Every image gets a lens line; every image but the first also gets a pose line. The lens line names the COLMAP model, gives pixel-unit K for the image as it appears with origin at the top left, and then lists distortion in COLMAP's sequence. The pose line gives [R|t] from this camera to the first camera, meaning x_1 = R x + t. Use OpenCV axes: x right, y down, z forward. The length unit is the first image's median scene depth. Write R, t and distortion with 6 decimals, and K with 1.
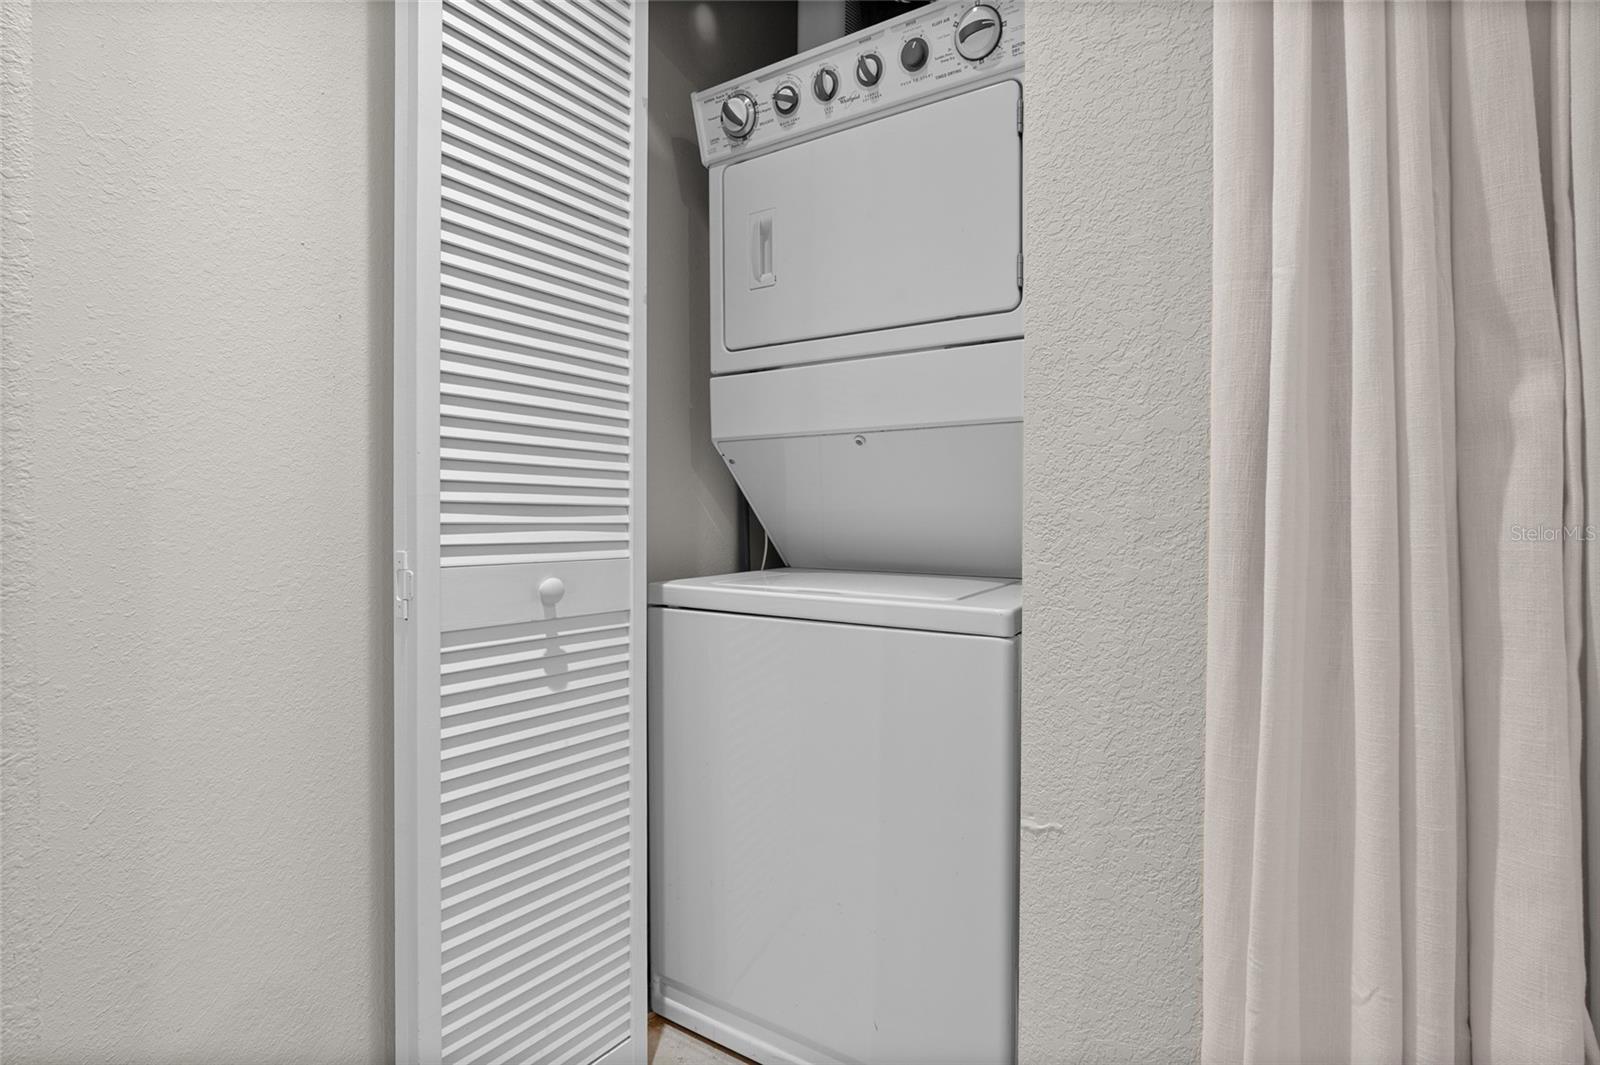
lens RADIAL K [[777.4, 0, 800.0], [0, 777.4, 532.5], [0, 0, 1]] dist [-0.023175, 0.000640]
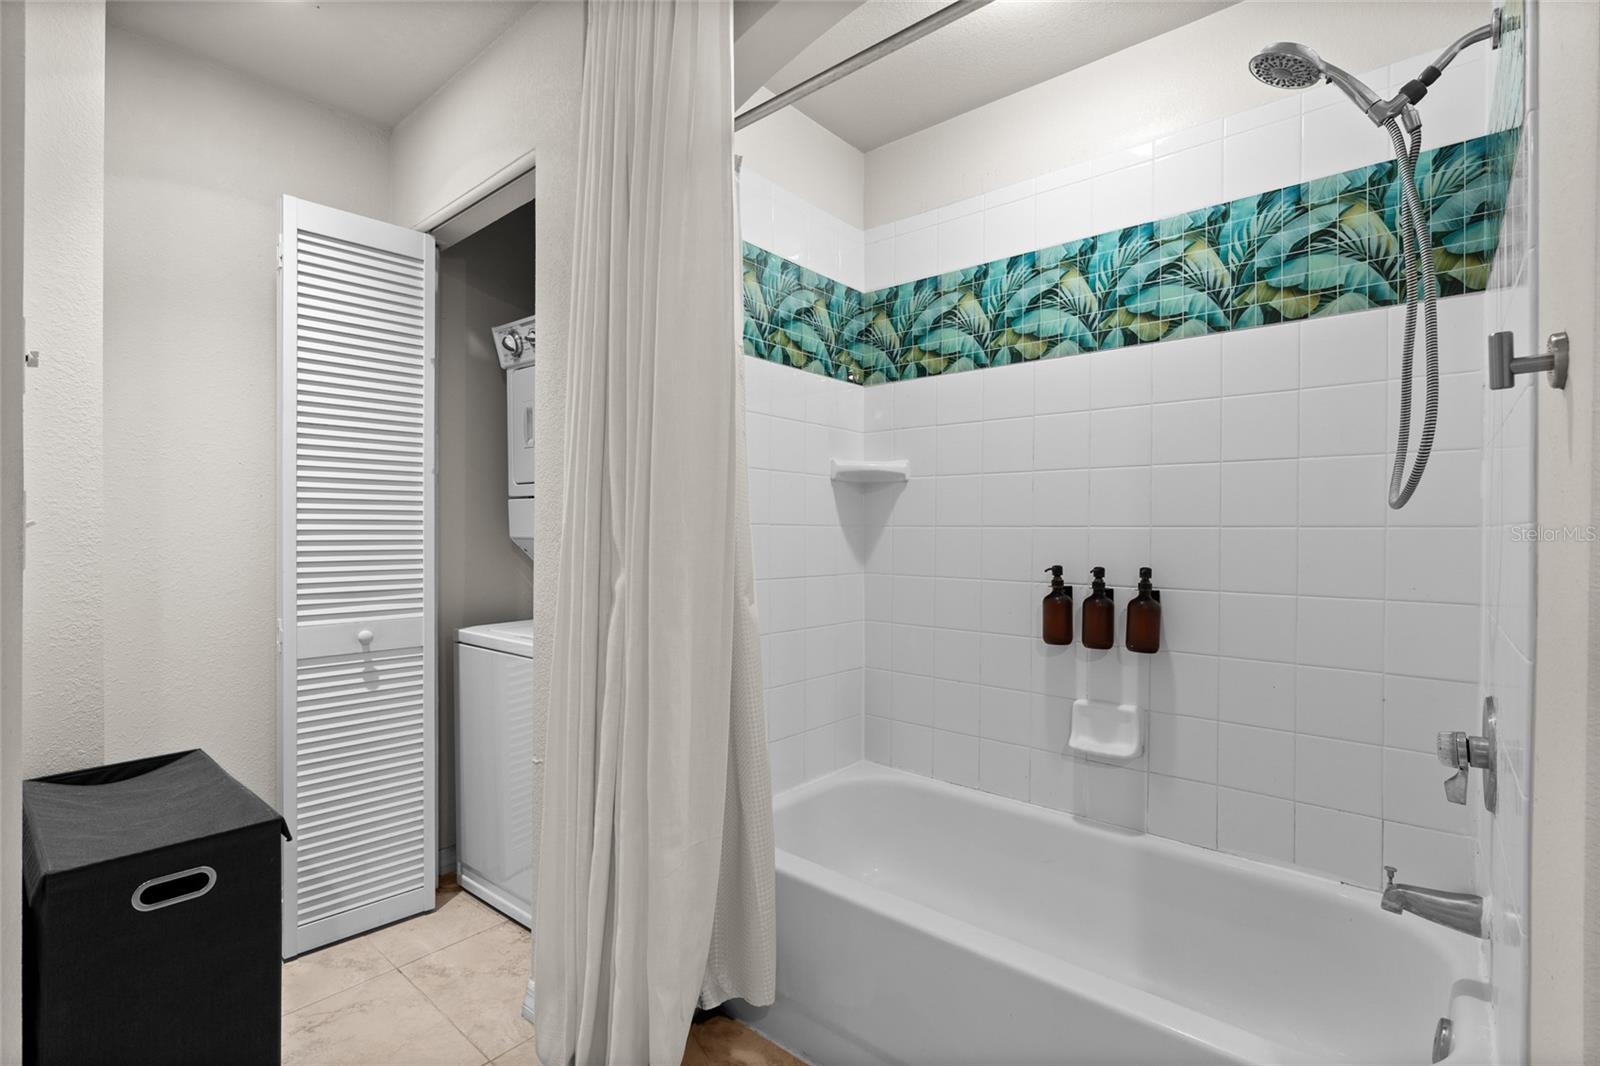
lens RADIAL K [[777.4, 0, 800.0], [0, 777.4, 533.0], [0, 0, 1]] dist [-0.023175, 0.000640]
pose [[0.992228, 0.000929, -0.124428, 0.856425], [-0.001800, 0.999975, -0.006892, -0.148666], [0.124419, 0.007062, 0.992205, -0.652603]]
